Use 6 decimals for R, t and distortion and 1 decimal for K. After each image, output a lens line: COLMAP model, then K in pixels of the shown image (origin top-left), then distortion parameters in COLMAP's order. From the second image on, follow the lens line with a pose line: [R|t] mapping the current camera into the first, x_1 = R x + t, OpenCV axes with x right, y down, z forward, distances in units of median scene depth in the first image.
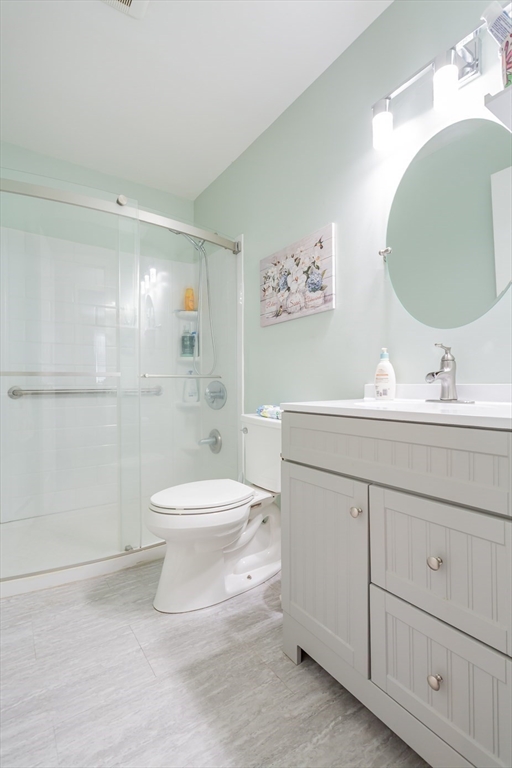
lens RADIAL K [[362.3, 0, 255.6], [0, 362.3, 383.7], [0, 0, 1]] dist [-0.001136, -0.000057]
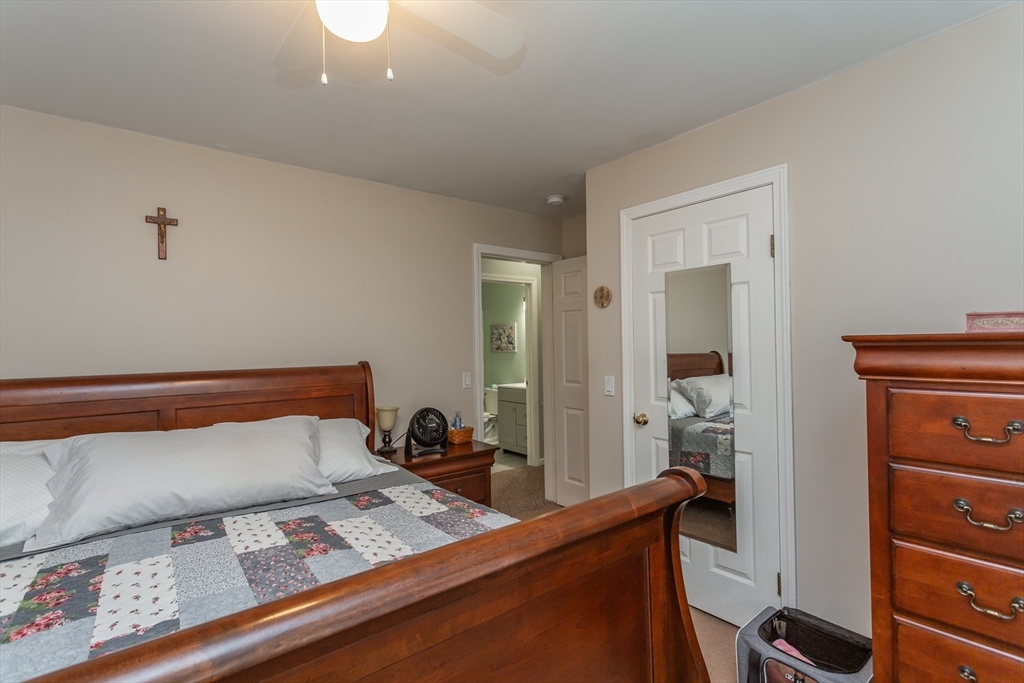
lens RADIAL K [[483.1, 0, 512.8], [0, 483.1, 342.9], [0, 0, 1]] dist [-0.001136, -0.000057]
pose [[0.997409, -0.008731, 0.071402, -0.082147], [0.008618, 0.999961, 0.001891, -0.266045], [-0.071416, -0.001270, 0.997446, -2.696907]]
